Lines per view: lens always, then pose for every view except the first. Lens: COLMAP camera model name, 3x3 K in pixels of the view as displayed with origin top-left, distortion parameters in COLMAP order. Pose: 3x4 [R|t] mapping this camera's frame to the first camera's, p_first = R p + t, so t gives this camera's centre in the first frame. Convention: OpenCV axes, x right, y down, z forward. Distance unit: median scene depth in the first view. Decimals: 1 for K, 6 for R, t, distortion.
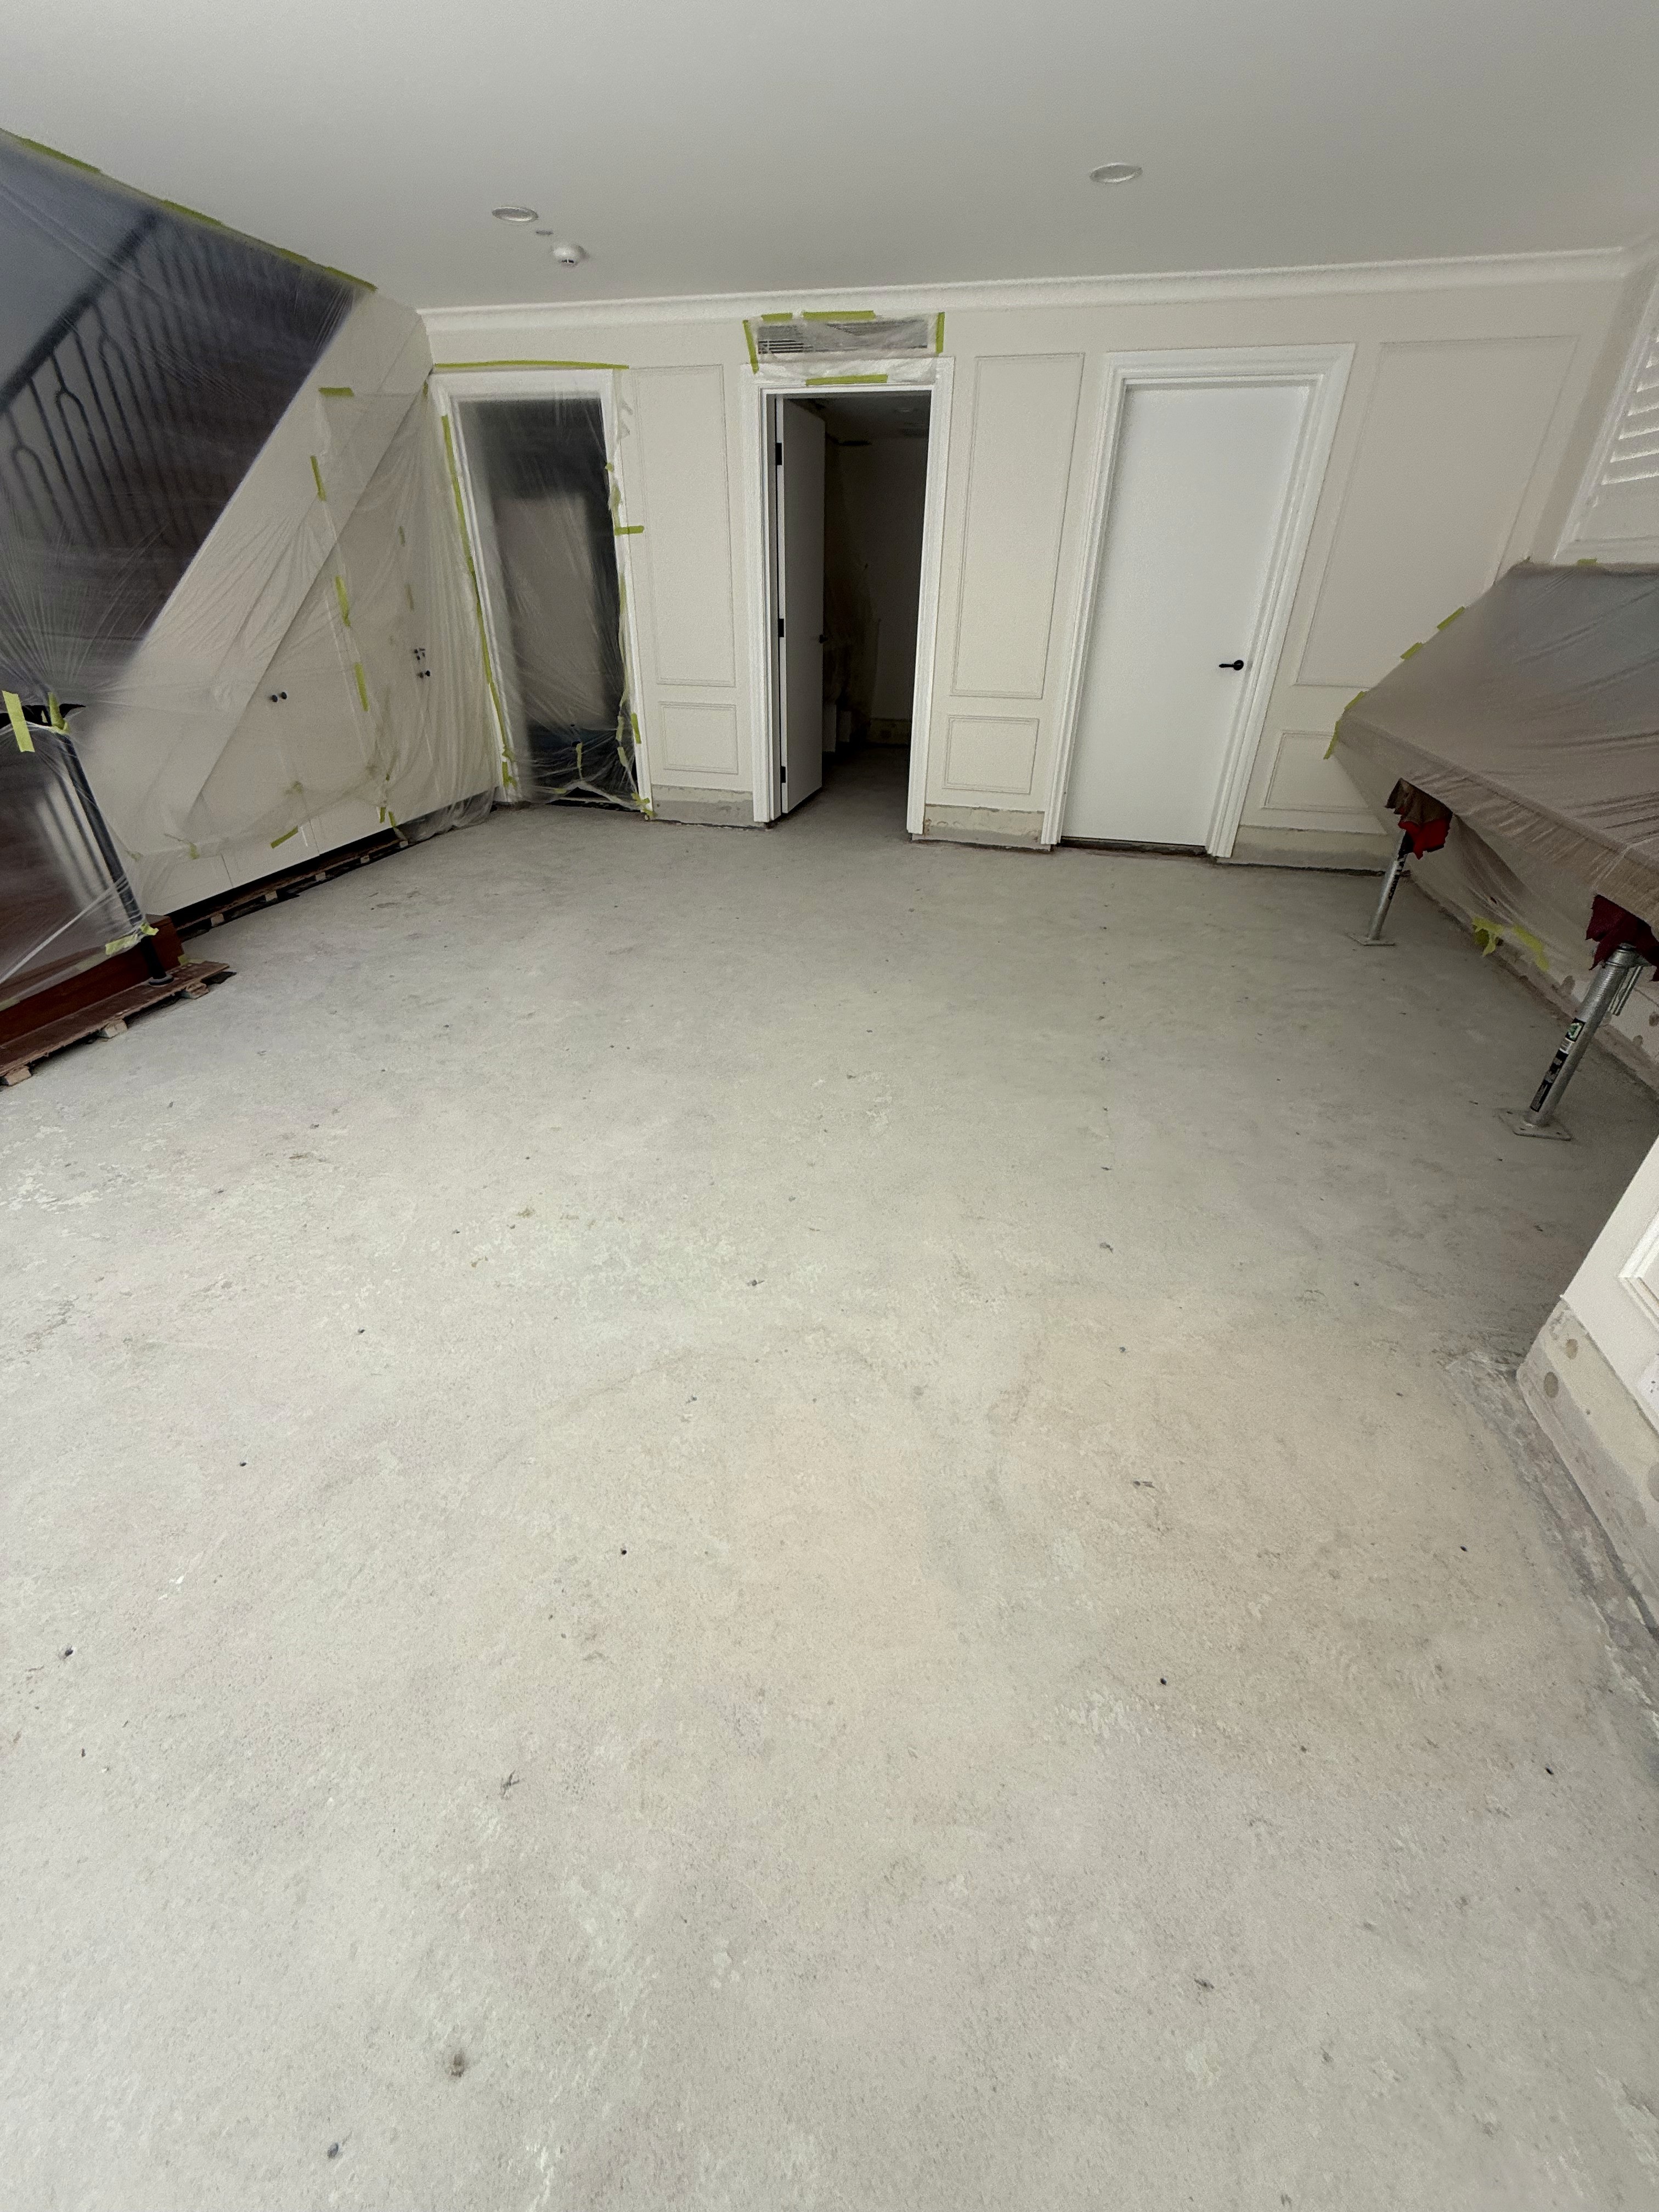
lens RADIAL K [[887.2, 0, 828.5], [0, 887.2, 1101.8], [0, 0, 1]] dist [0.001626, -0.000115]
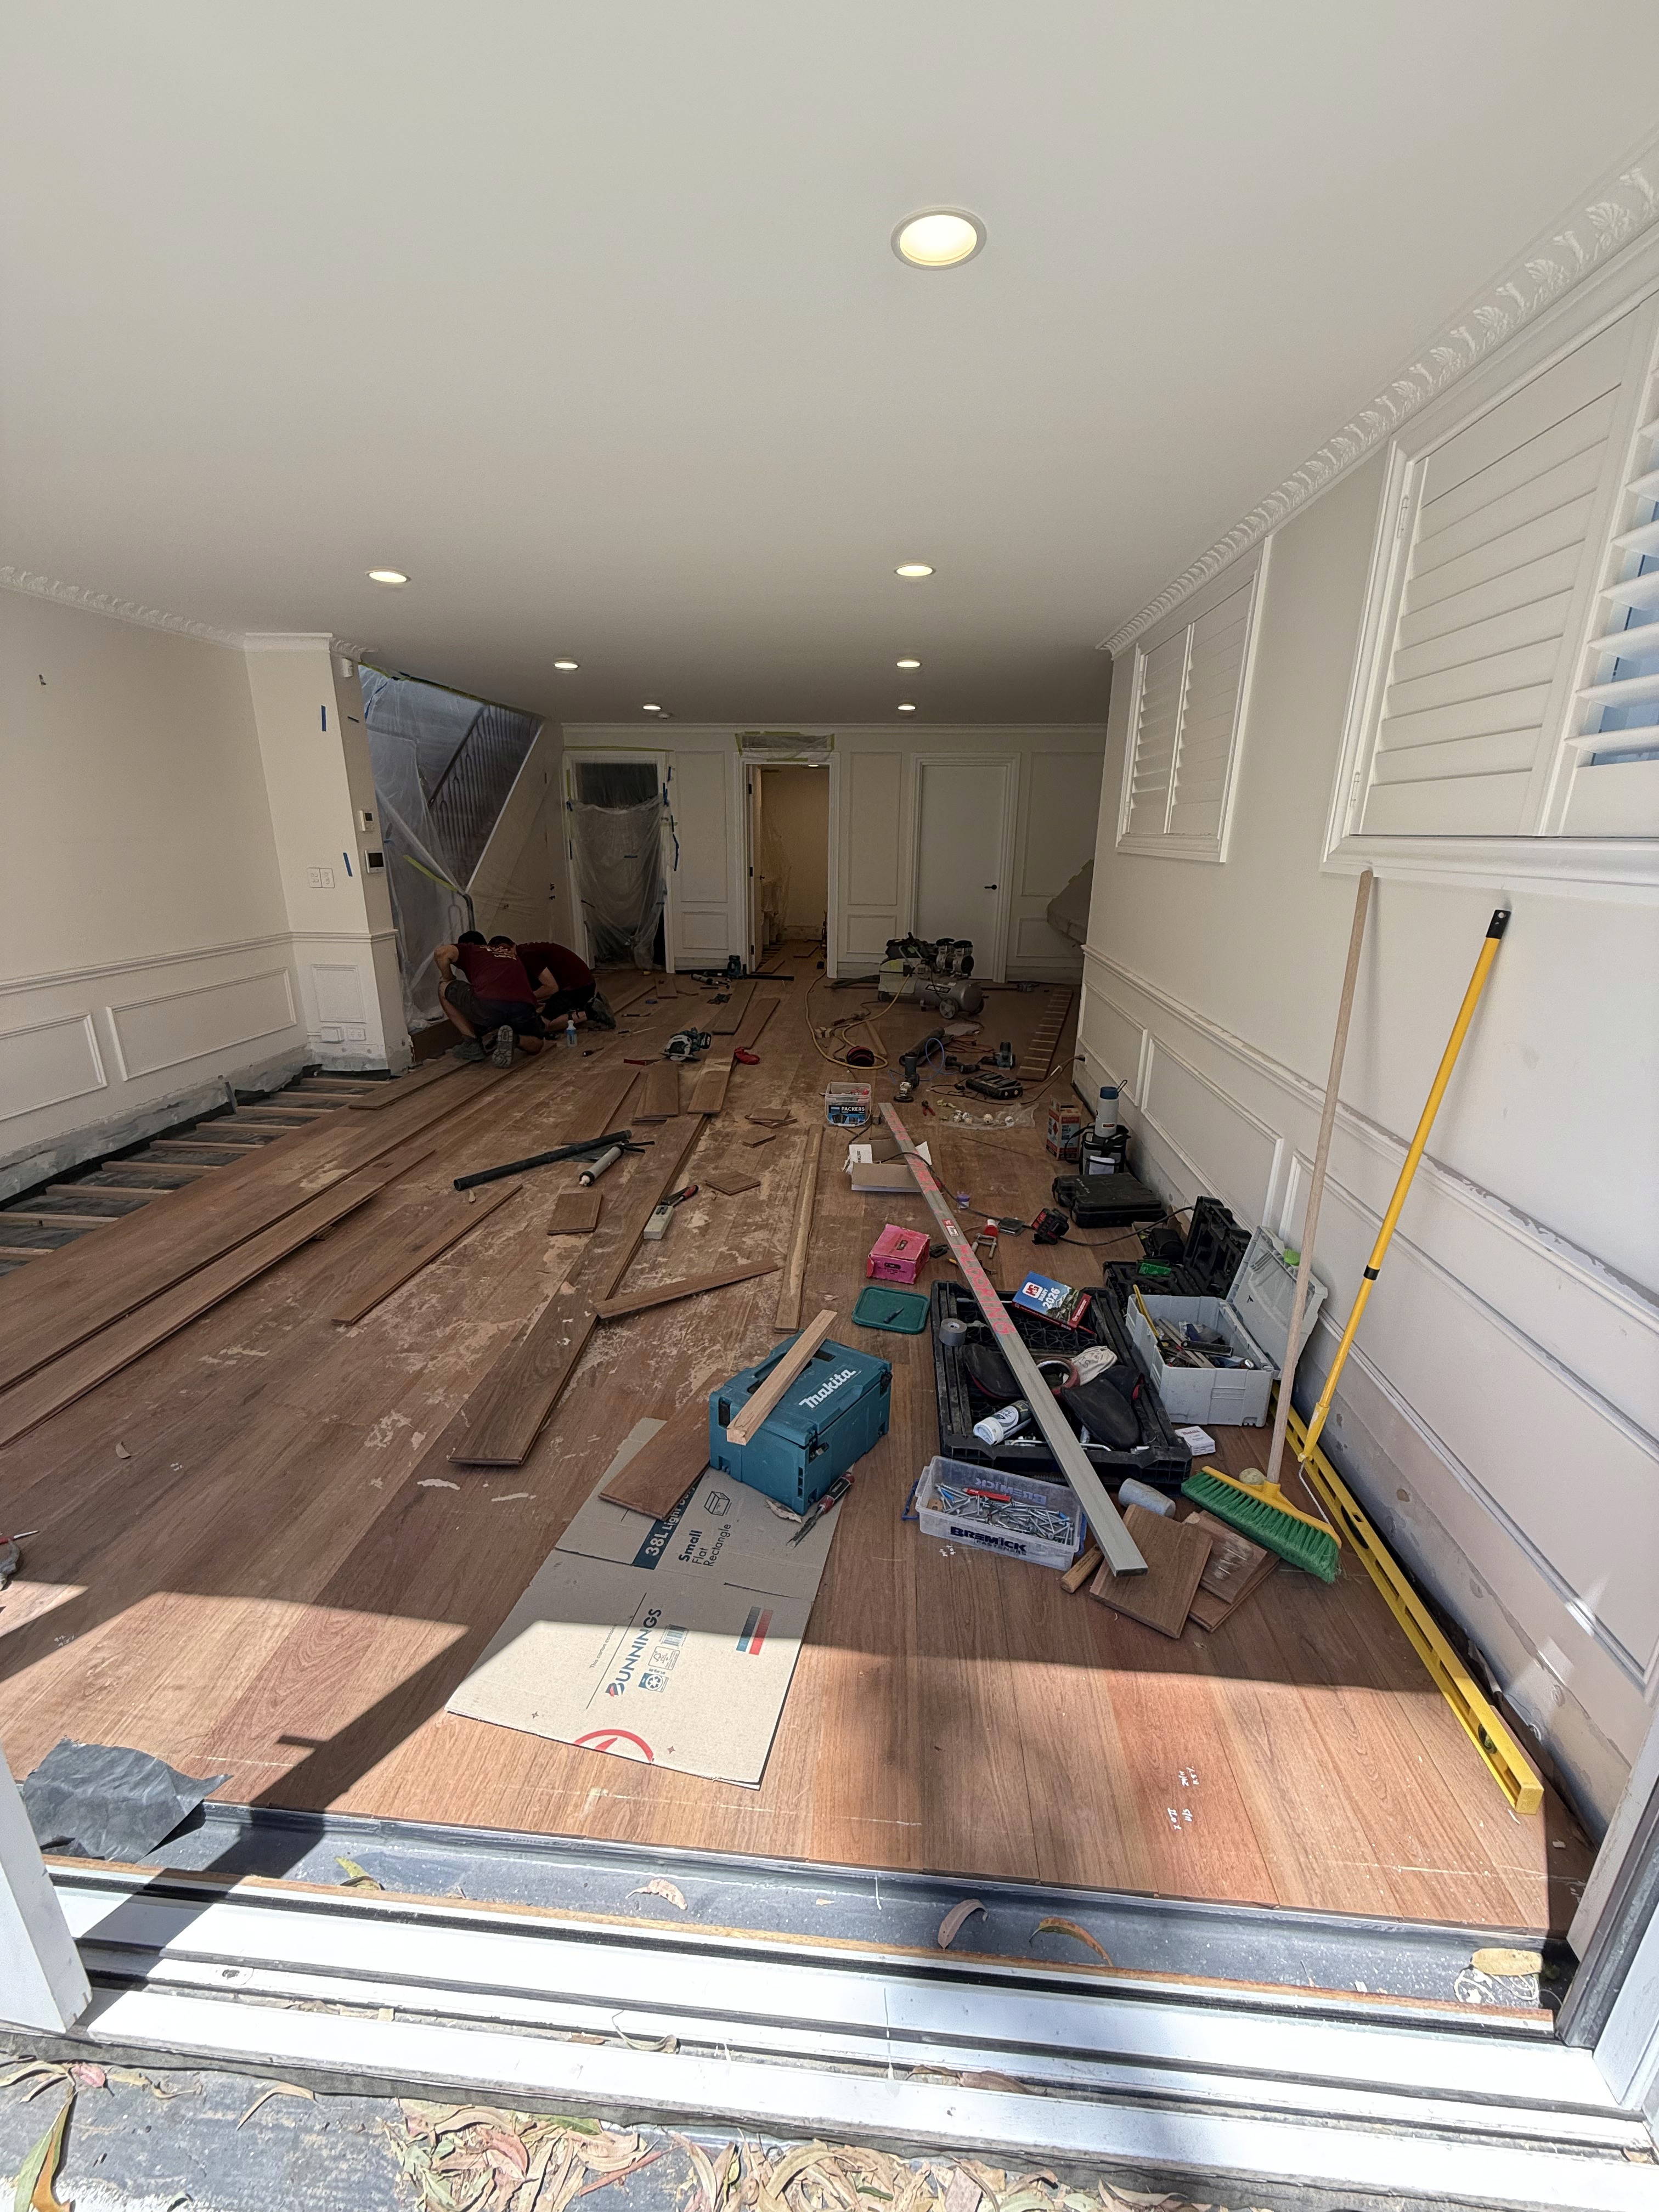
lens RADIAL K [[887.2, 0, 824.6], [0, 887.2, 1102.6], [0, 0, 1]] dist [0.001626, -0.000115]
pose [[0.989611, -0.044671, 0.136657, -0.200154], [0.075745, 0.969889, -0.231469, 0.402983], [-0.122202, 0.239415, 0.963196, -0.742265]]
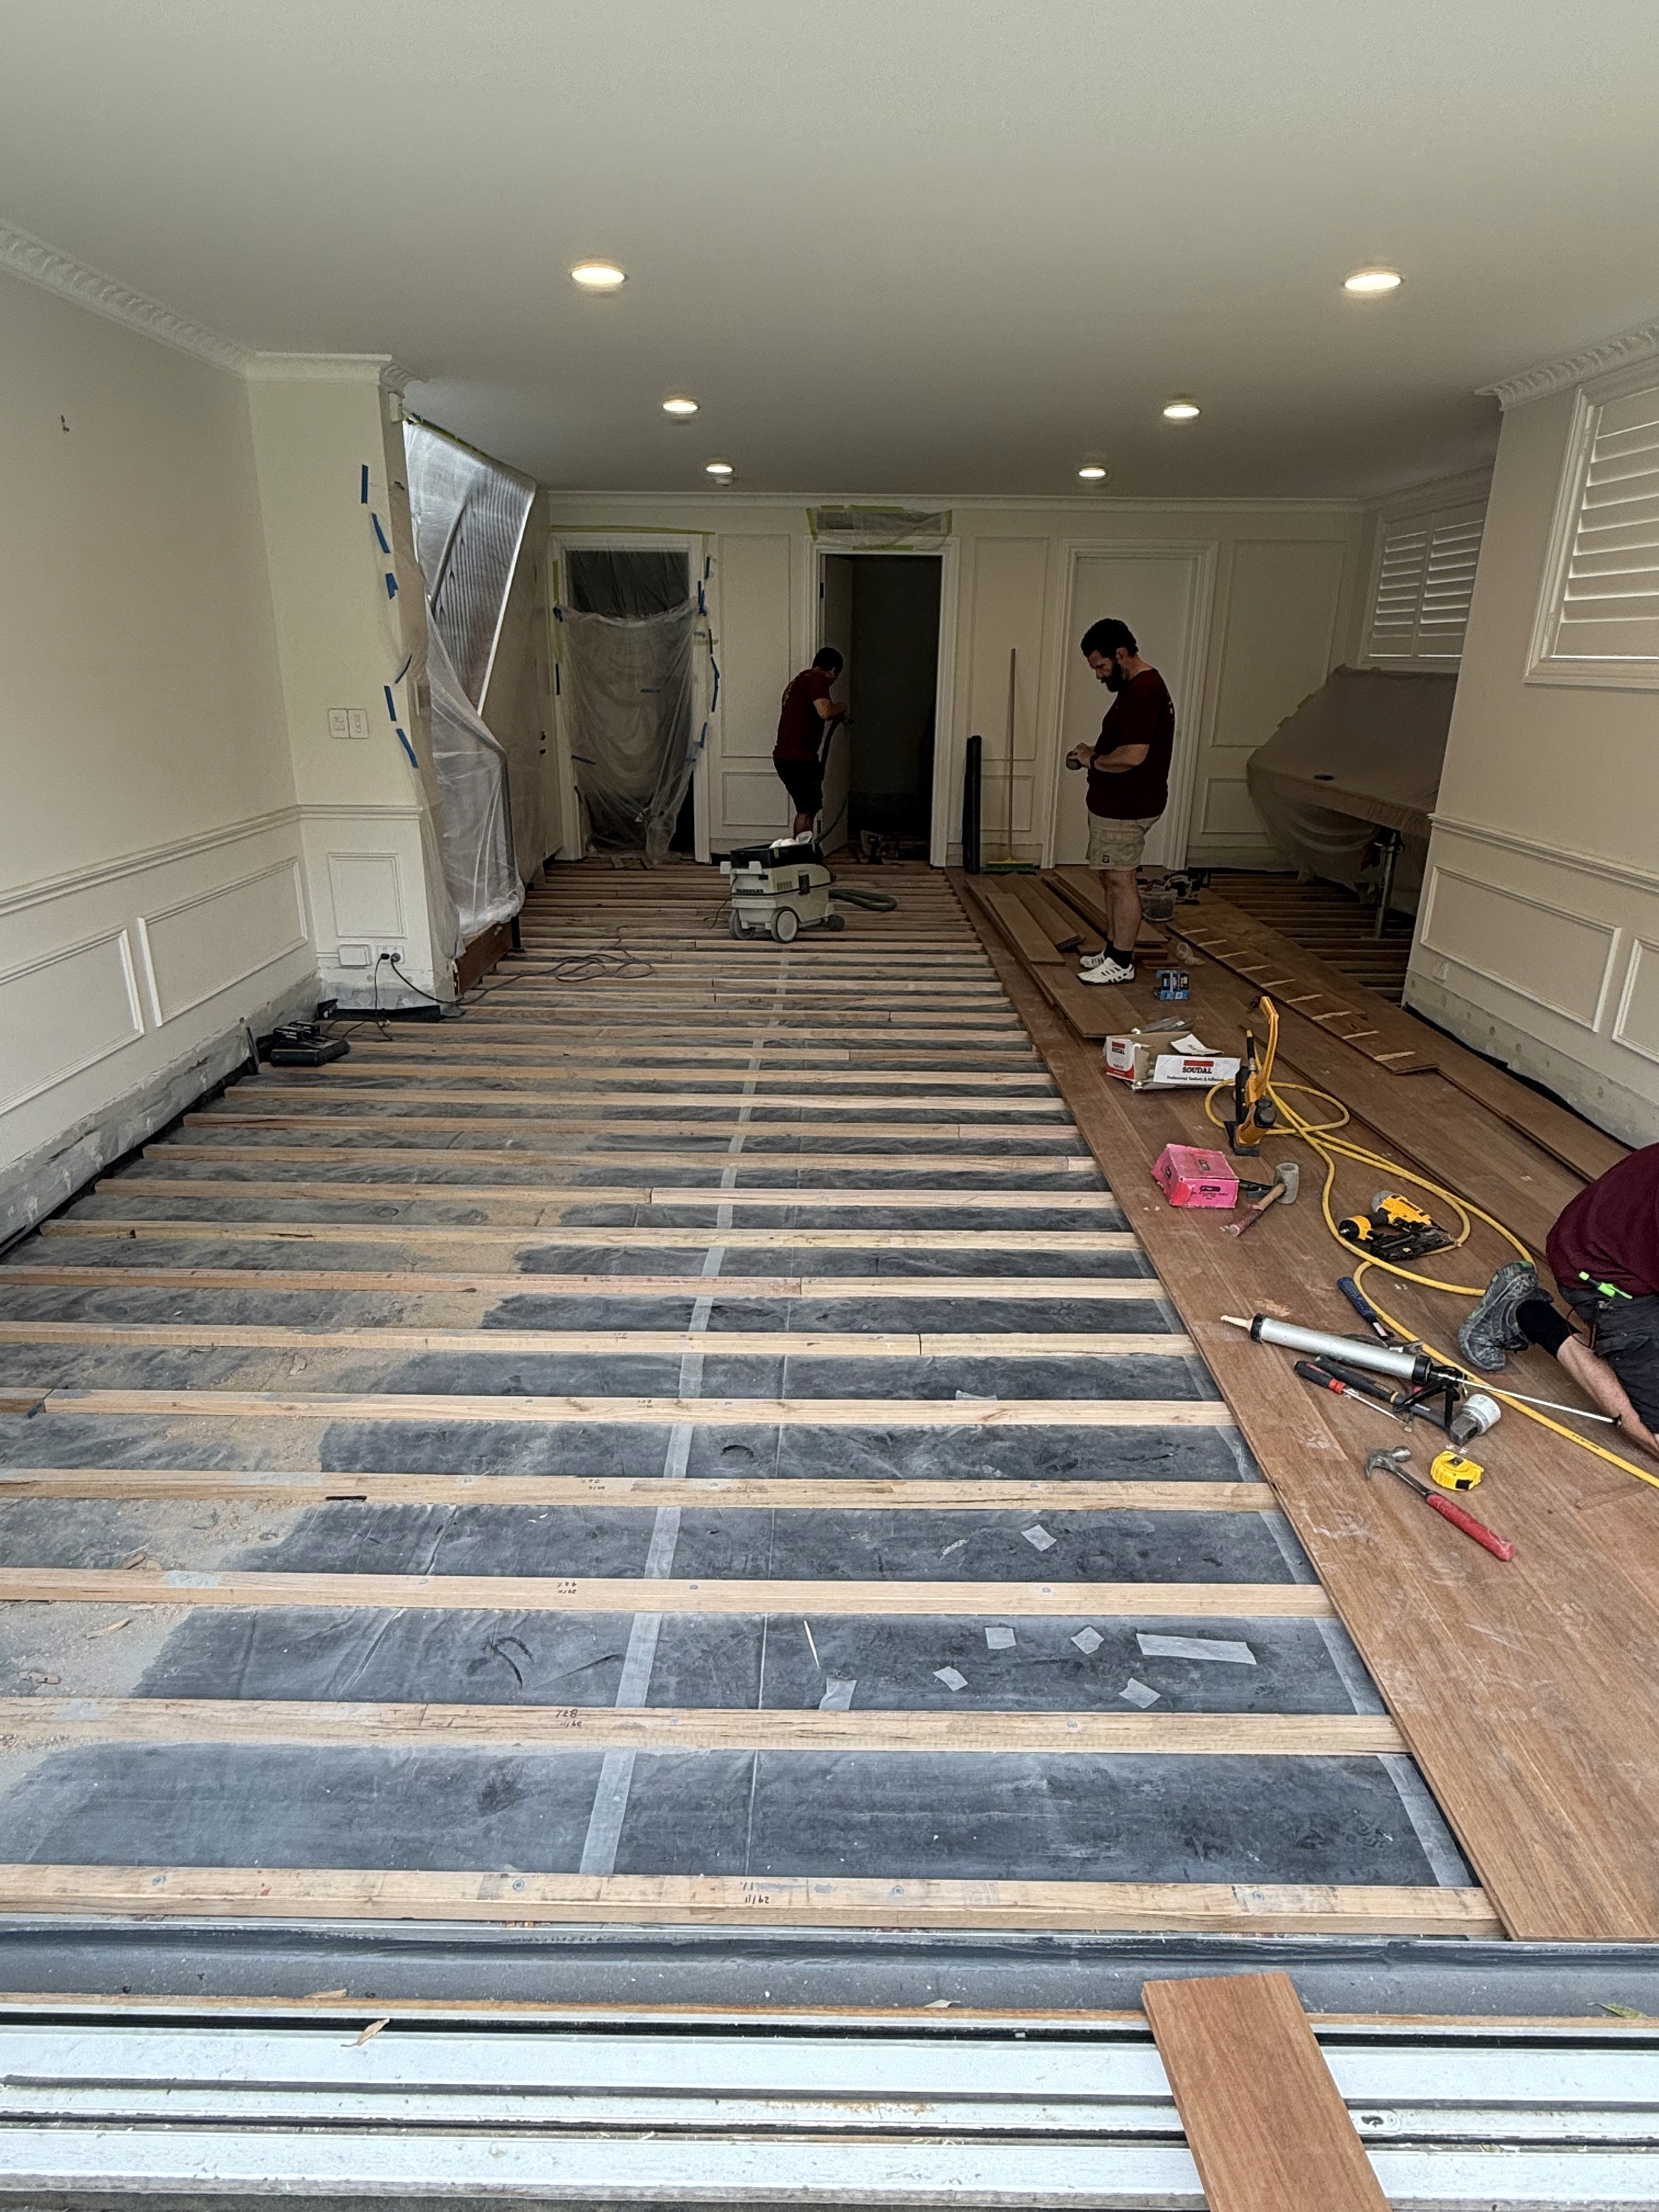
lens RADIAL K [[1277.1, 0, 825.0], [0, 1277.1, 1113.3], [0, 0, 1]] dist [-0.001059, 0.000386]
pose [[0.976017, -0.076961, 0.203638, -0.528440], [0.113766, 0.977845, -0.175715, 0.384456], [-0.185603, 0.194668, 0.963149, -0.716837]]
